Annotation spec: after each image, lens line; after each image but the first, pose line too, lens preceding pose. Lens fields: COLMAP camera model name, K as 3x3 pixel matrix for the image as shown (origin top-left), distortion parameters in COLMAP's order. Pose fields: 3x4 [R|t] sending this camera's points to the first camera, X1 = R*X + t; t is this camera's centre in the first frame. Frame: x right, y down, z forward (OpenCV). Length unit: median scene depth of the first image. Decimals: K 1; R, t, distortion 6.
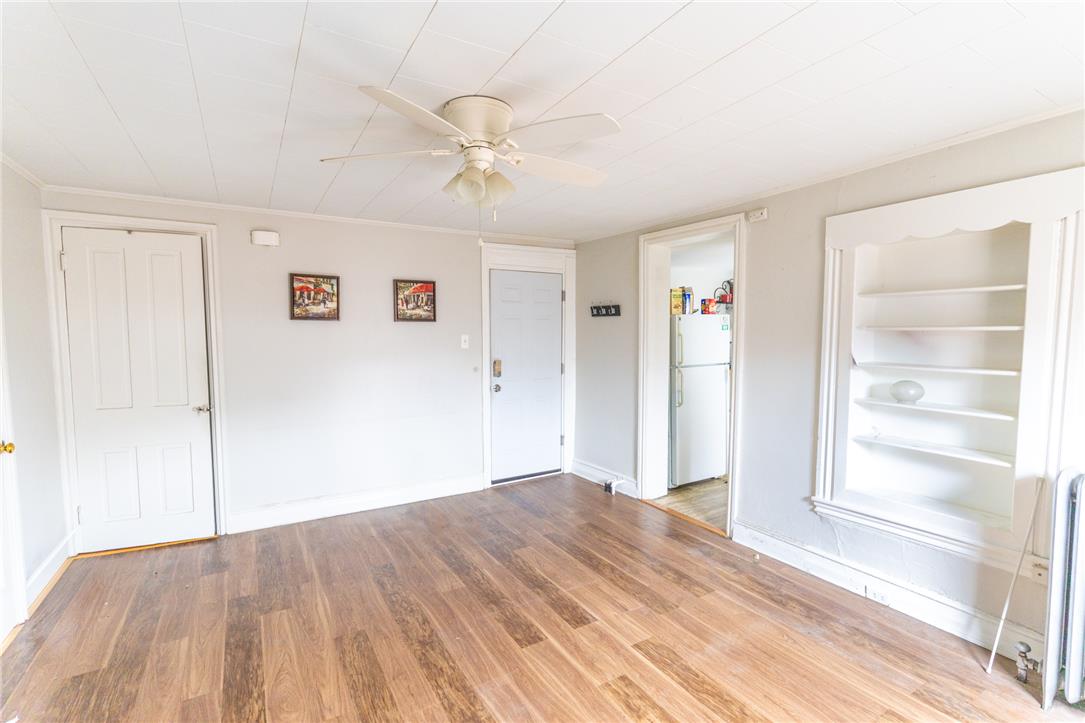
lens RADIAL K [[517.3, 0, 550.3], [0, 517.3, 366.9], [0, 0, 1]] dist [-0.001560, 0.000339]
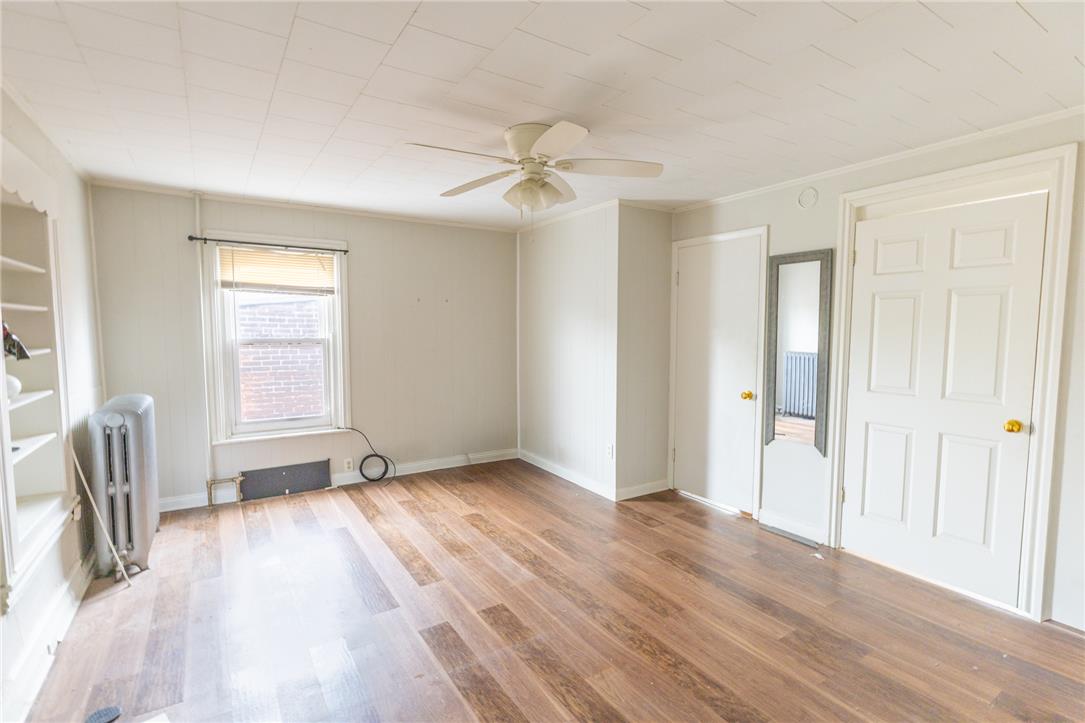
lens RADIAL K [[517.3, 0, 550.3], [0, 517.3, 366.9], [0, 0, 1]] dist [-0.001560, 0.000339]
pose [[-0.999243, 0.004129, -0.038689, -0.110147], [-0.001517, 0.989463, 0.144777, -0.101789], [0.038879, 0.144726, -0.988708, 1.905655]]
